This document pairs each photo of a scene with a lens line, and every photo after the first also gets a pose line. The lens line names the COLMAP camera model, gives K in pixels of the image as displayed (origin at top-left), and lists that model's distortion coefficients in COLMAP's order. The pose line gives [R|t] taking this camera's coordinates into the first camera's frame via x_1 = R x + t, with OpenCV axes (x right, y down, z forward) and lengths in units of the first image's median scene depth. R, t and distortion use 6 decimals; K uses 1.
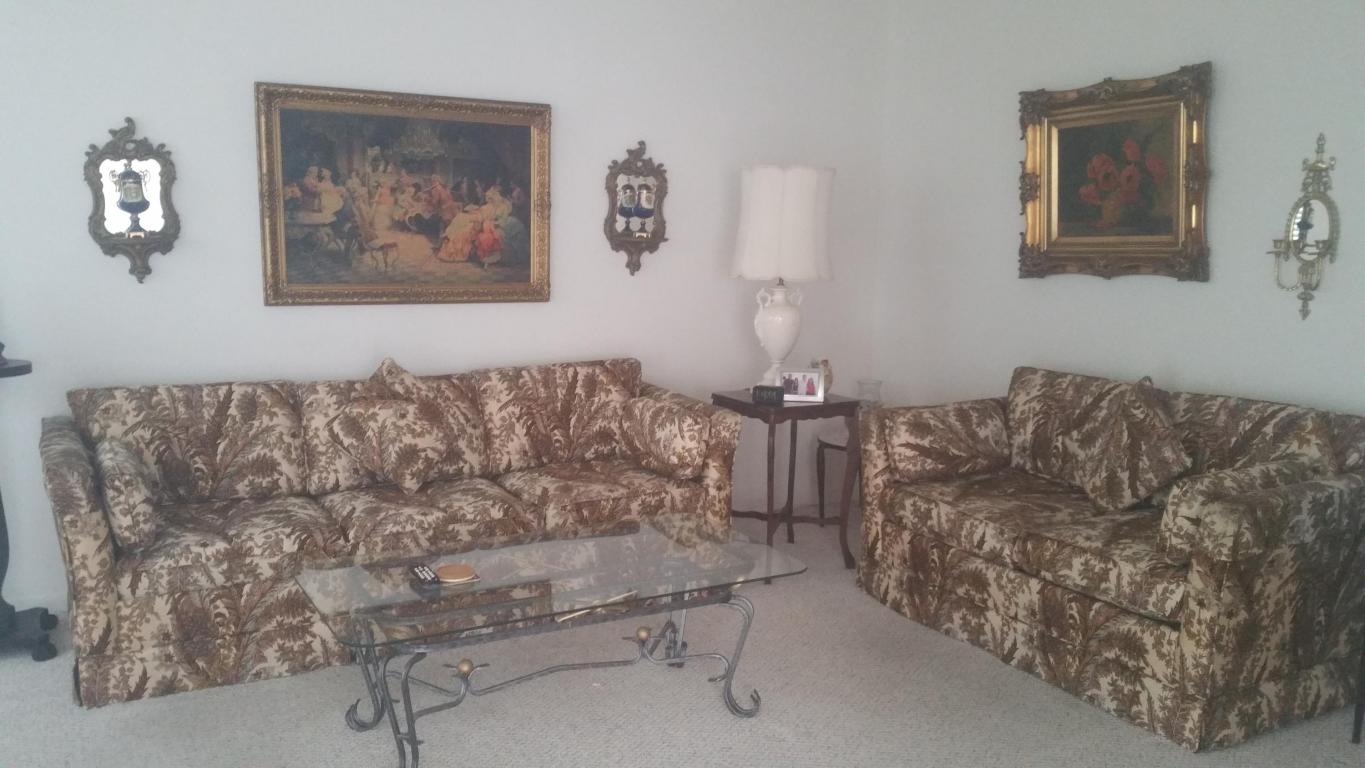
lens RADIAL K [[1153.2, 0, 669.8], [0, 1153.2, 381.6], [0, 0, 1]] dist [0.147705, -0.016224]
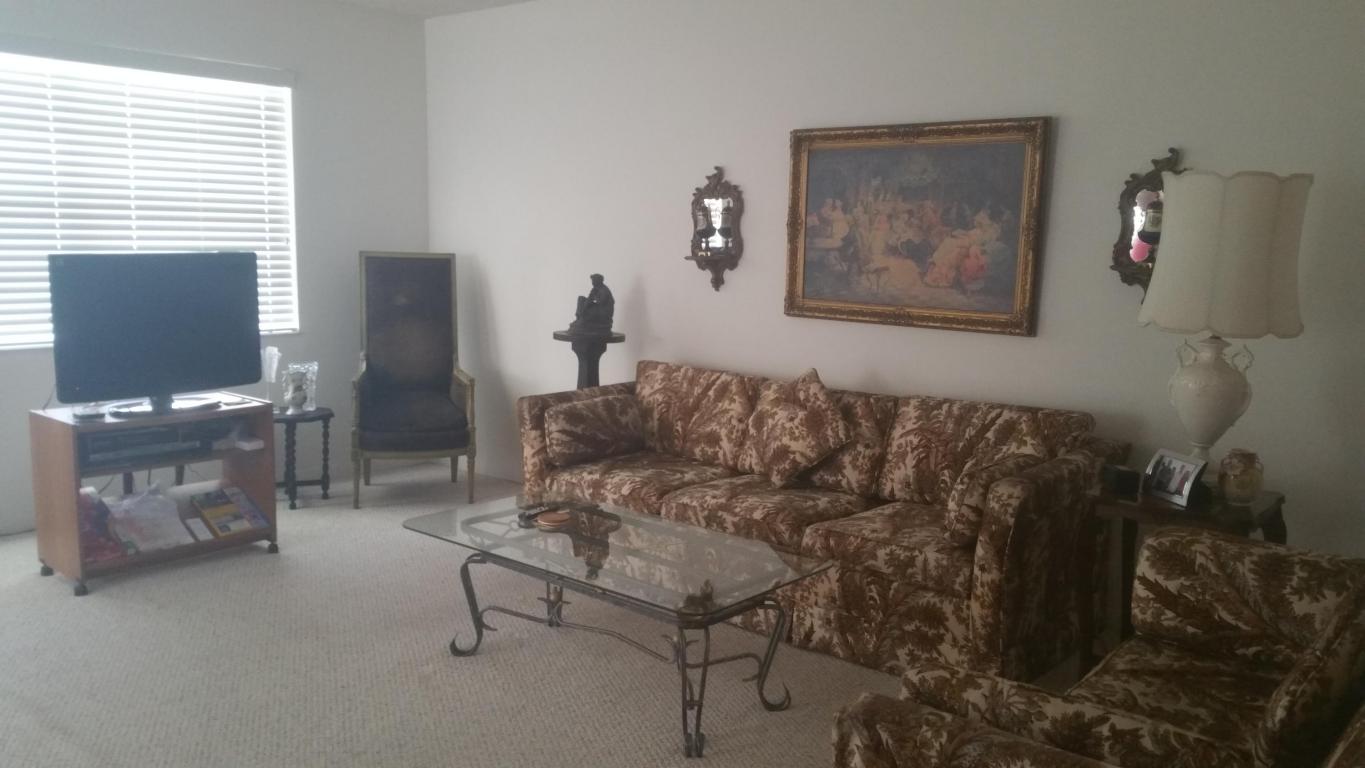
lens RADIAL K [[1153.2, 0, 669.6], [0, 1153.2, 385.6], [0, 0, 1]] dist [0.147705, -0.016224]
pose [[0.338052, 0.124815, -0.932814, 0.705391], [-0.148108, 0.985871, 0.078240, -0.066532], [0.929400, 0.111708, 0.351762, 0.463873]]
